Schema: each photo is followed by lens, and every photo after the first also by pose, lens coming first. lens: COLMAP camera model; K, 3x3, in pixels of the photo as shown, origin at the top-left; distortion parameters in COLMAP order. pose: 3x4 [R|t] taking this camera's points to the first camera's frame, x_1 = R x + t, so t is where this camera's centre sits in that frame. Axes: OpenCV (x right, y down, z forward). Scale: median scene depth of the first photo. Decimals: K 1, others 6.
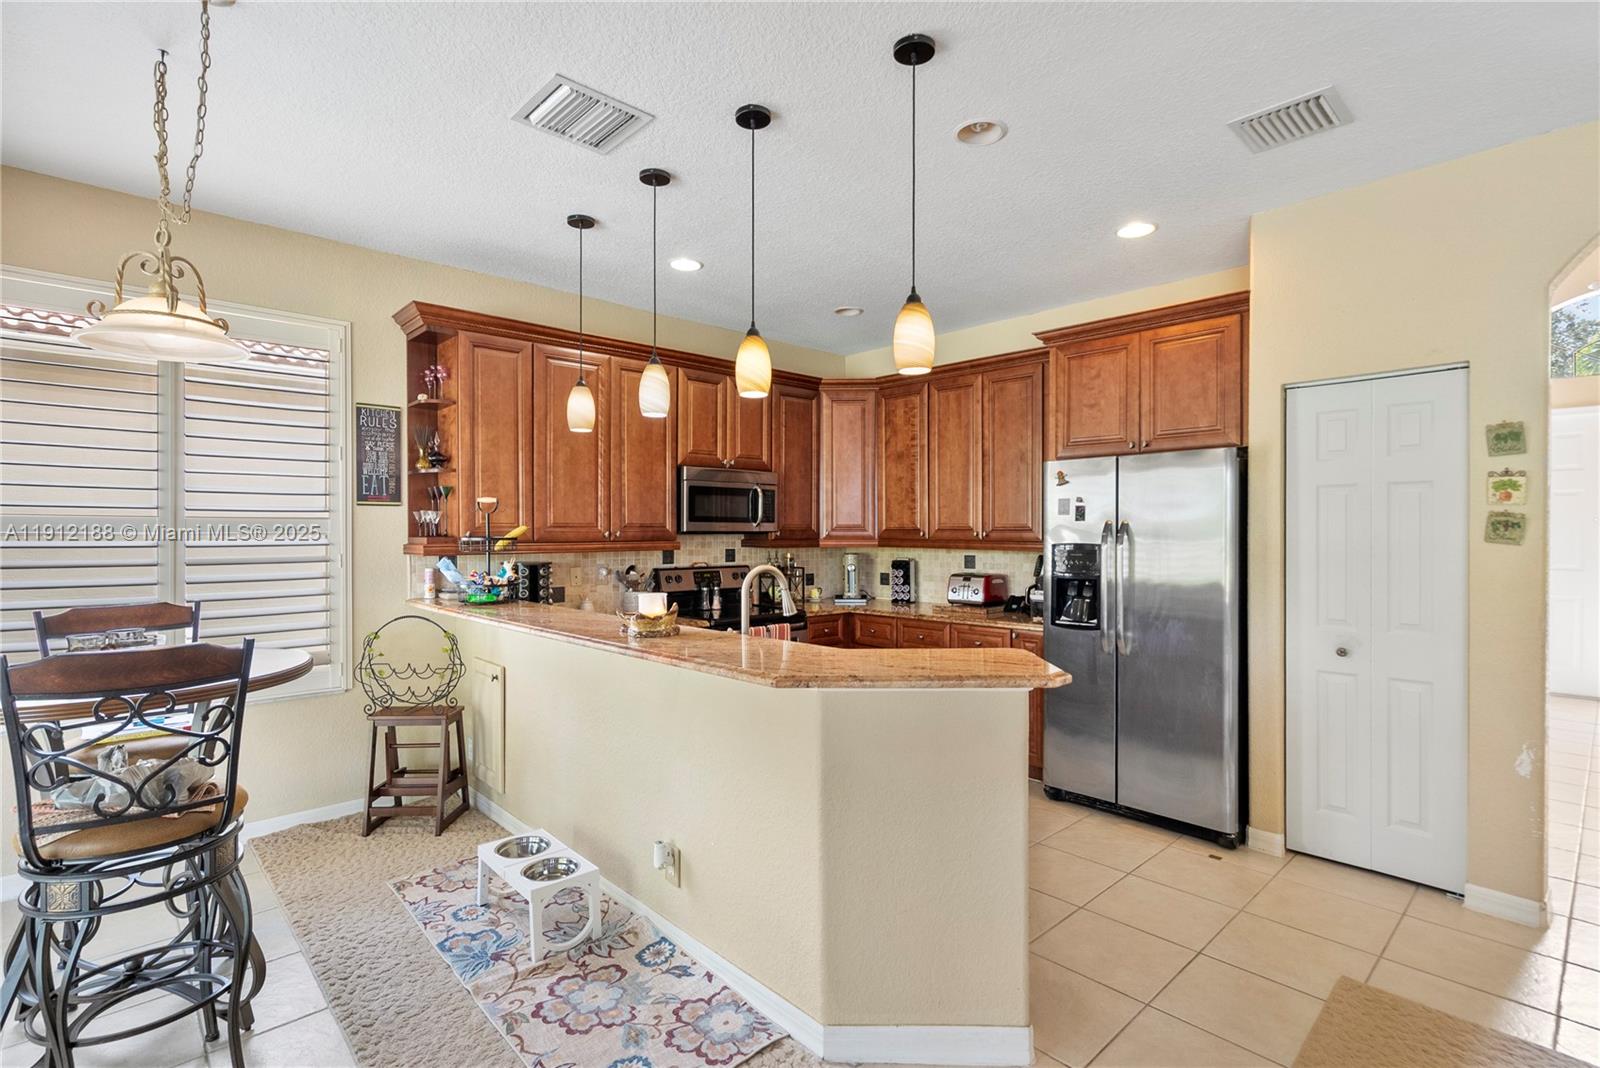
lens RADIAL K [[763.5, 0, 799.3], [0, 763.5, 534.6], [0, 0, 1]] dist [0.001358, 0.000533]
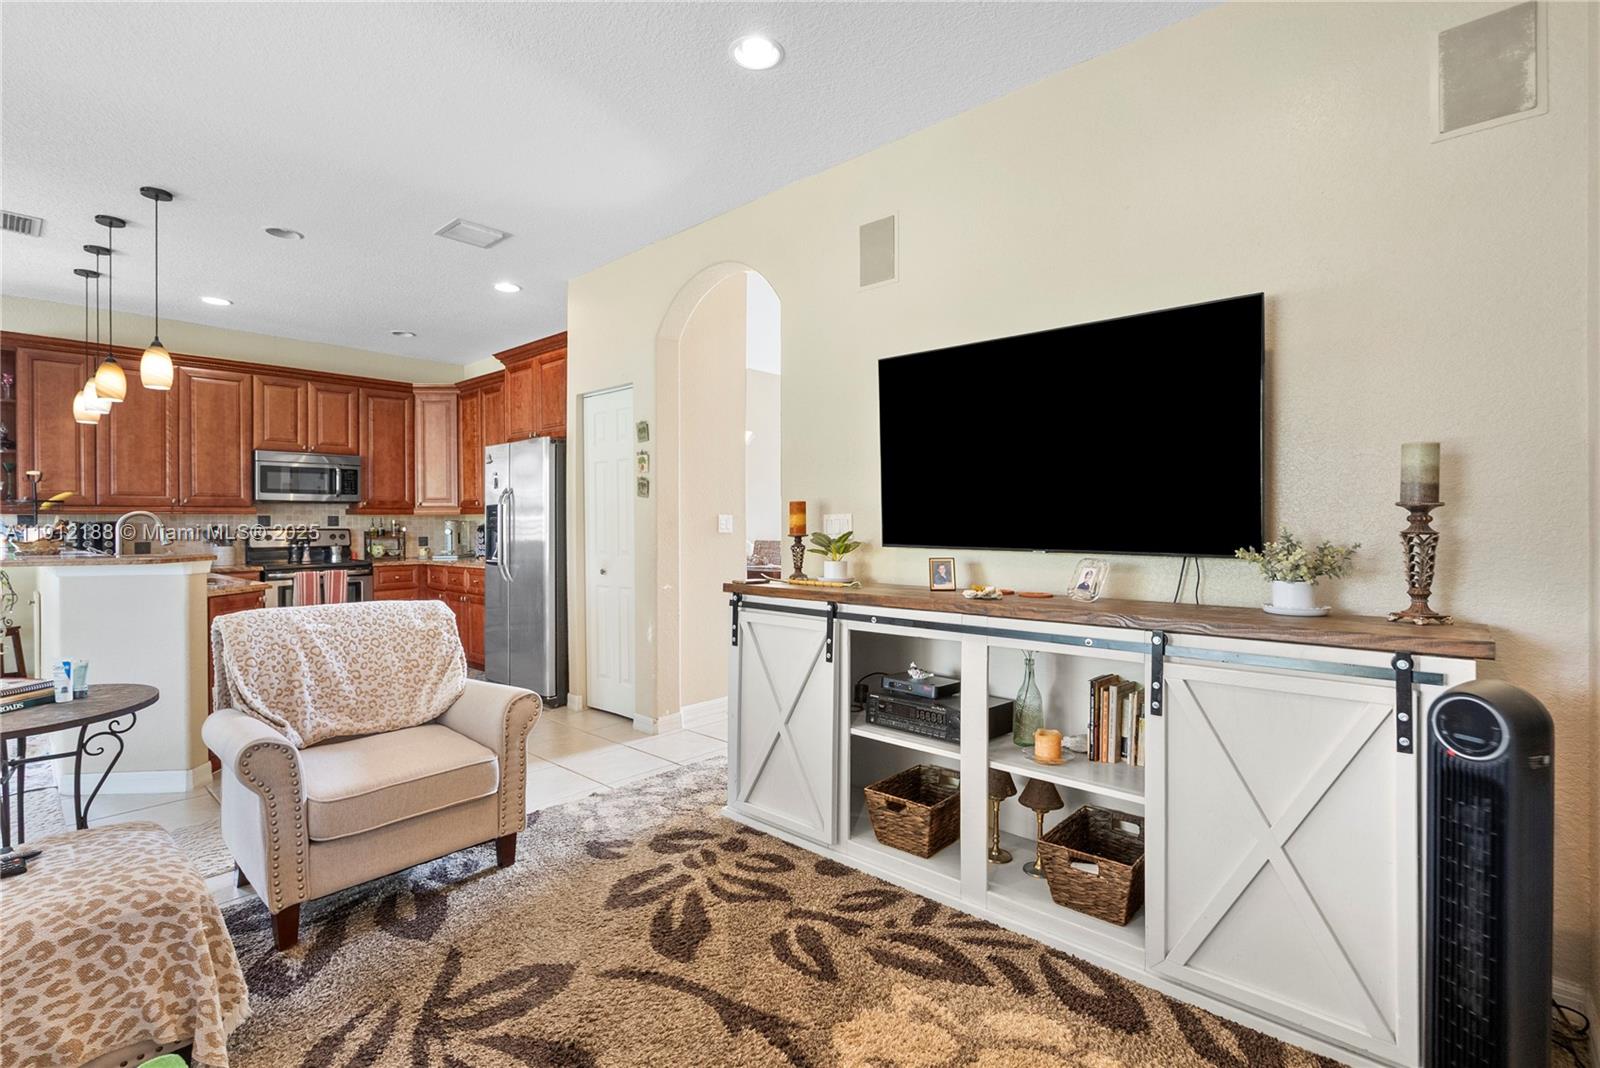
lens RADIAL K [[734.4, 0, 800.1], [0, 734.4, 520.3], [0, 0, 1]] dist [-0.000909, 0.000186]
pose [[0.996261, -0.004051, 0.086297, 0.681048], [0.004644, 0.999967, -0.006672, 0.044330], [-0.086267, 0.007048, 0.996247, -0.342005]]
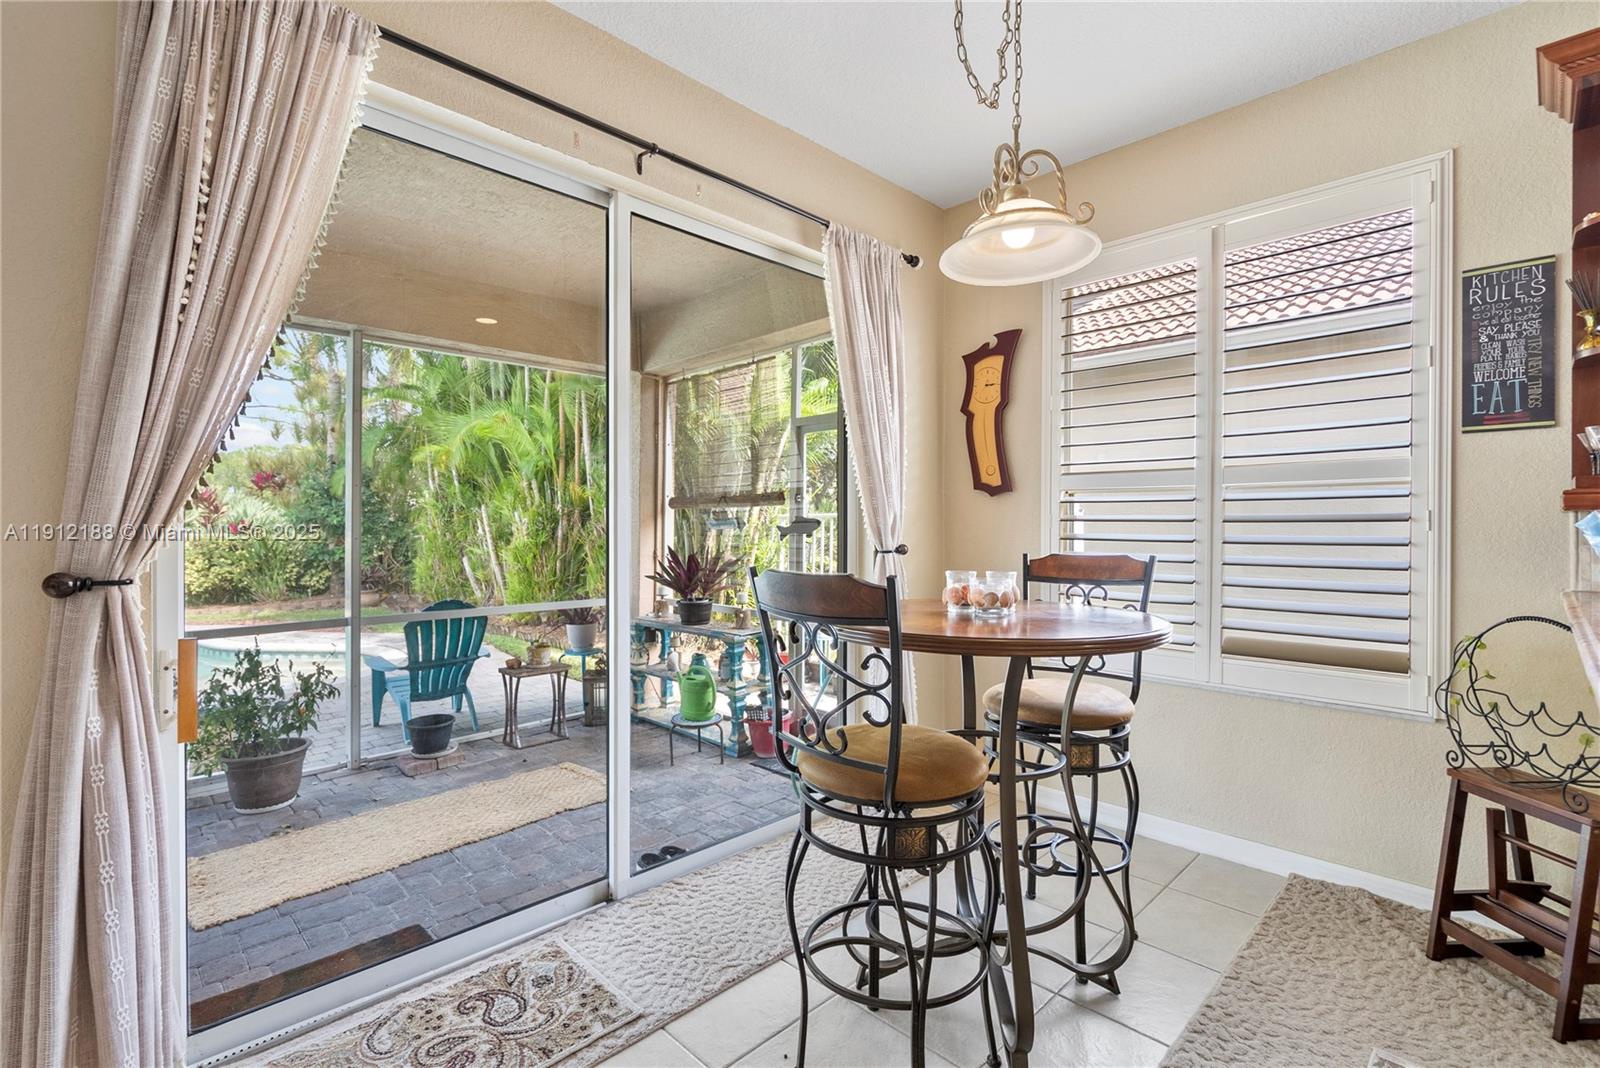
lens RADIAL K [[727.9, 0, 797.5], [0, 727.9, 529.4], [0, 0, 1]] dist [-0.003411, 0.000728]
pose [[0.028794, 0.006512, -0.999564, 0.005762], [-0.006872, 0.999956, 0.006317, 0.033788], [0.999562, 0.006687, 0.028838, 0.354230]]
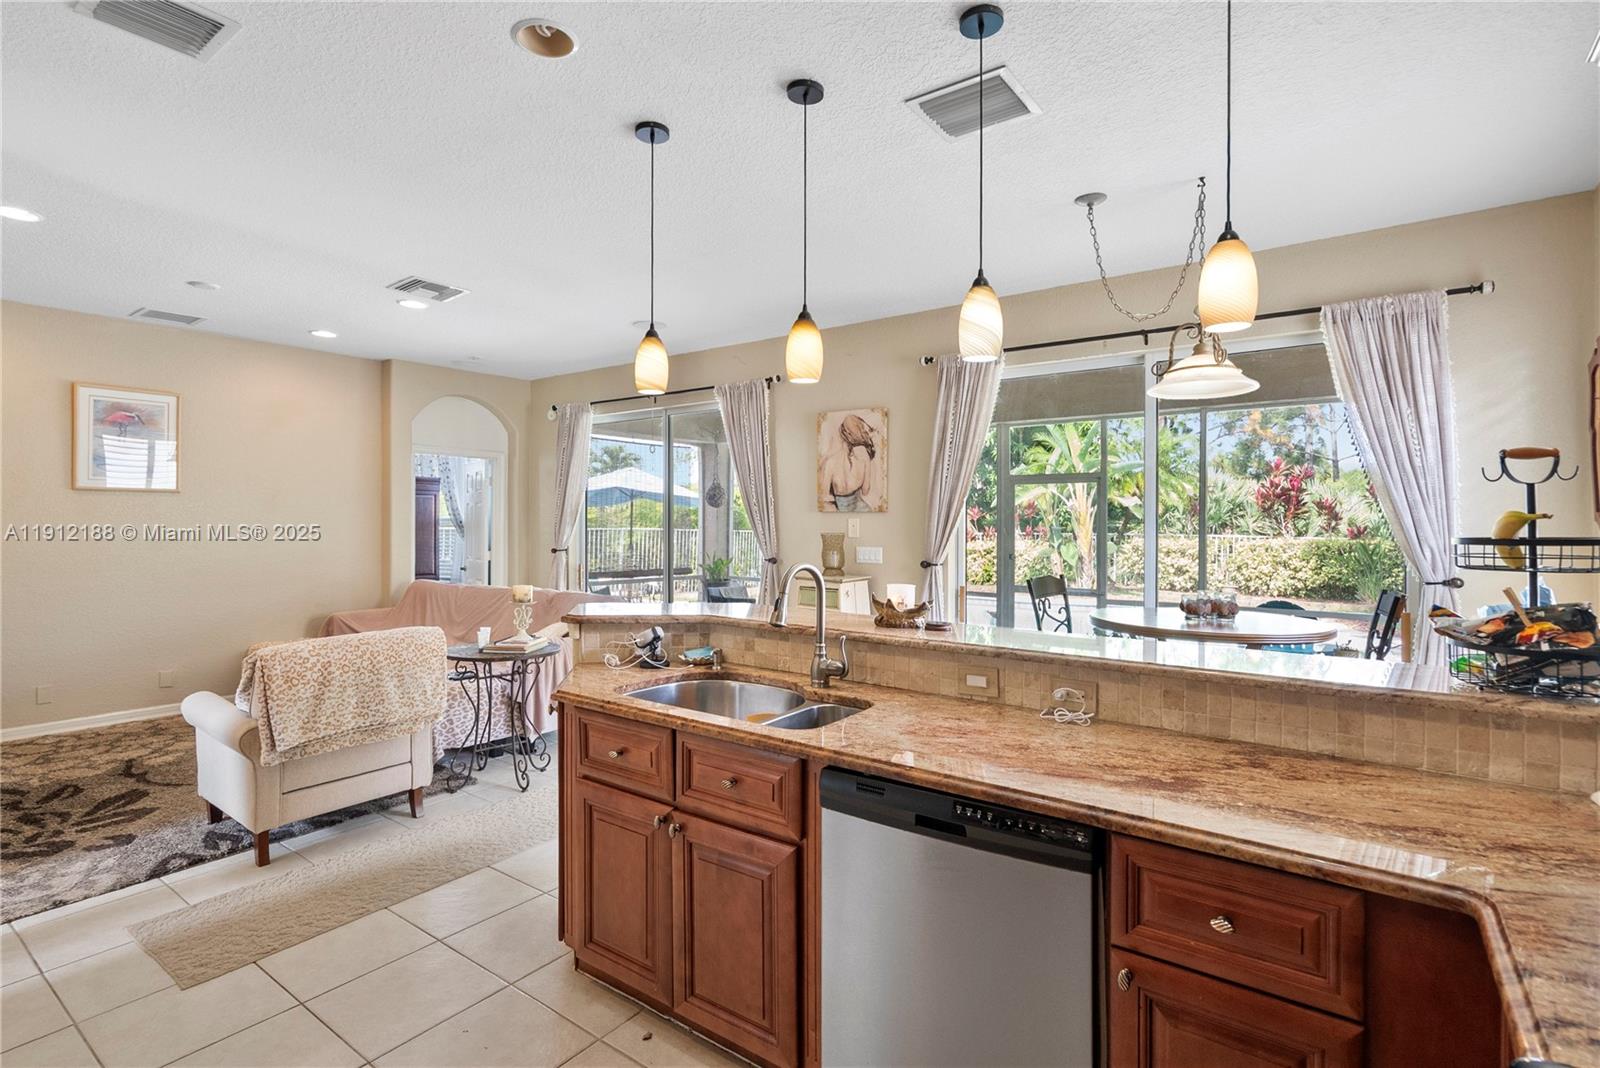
lens RADIAL K [[772.2, 0, 798.0], [0, 772.2, 523.8], [0, 0, 1]] dist [0.000663, 0.000473]
pose [[-0.982942, -0.000323, -0.183917, 0.072343], [-0.002140, 0.999951, 0.009681, -0.006764], [0.183905, 0.009909, -0.982894, 1.103859]]
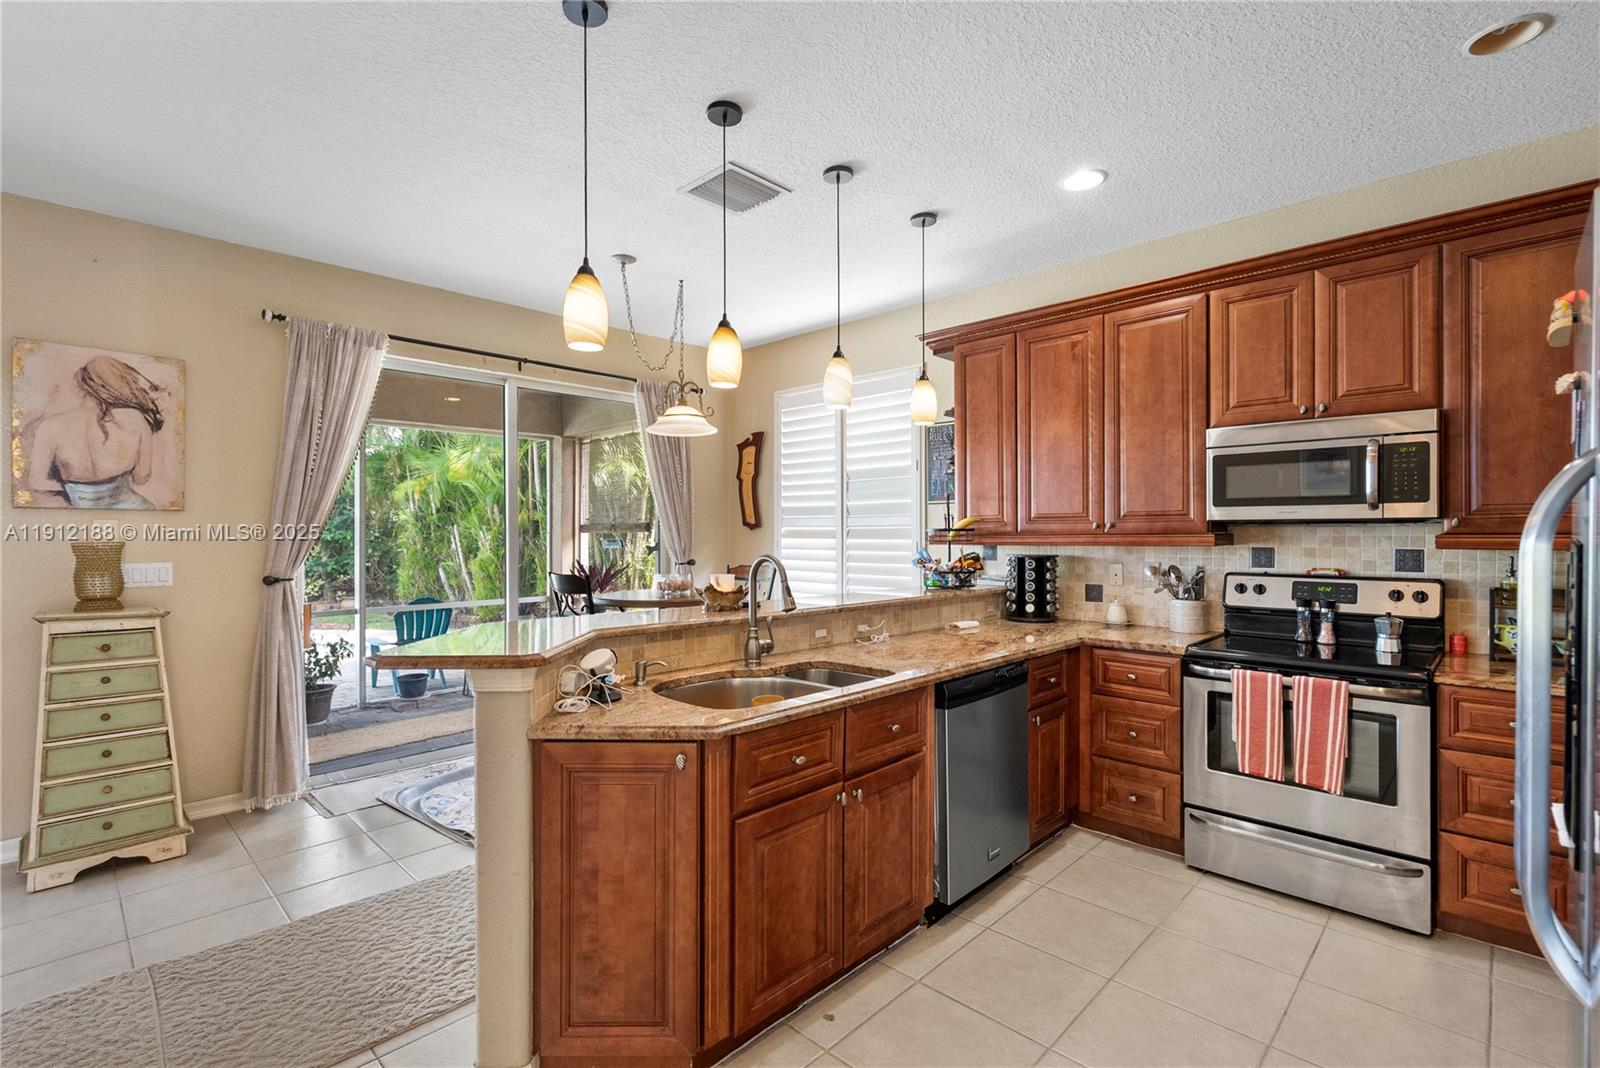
lens RADIAL K [[736.6, 0, 800.0], [0, 736.6, 534.0], [0, 0, 1]] dist [0.000747, 0.000531]
pose [[0.047282, 0.002387, -0.998879, 0.525081], [-0.001627, 0.999996, 0.002313, 0.007500], [0.998880, 0.001516, 0.047286, 0.595844]]
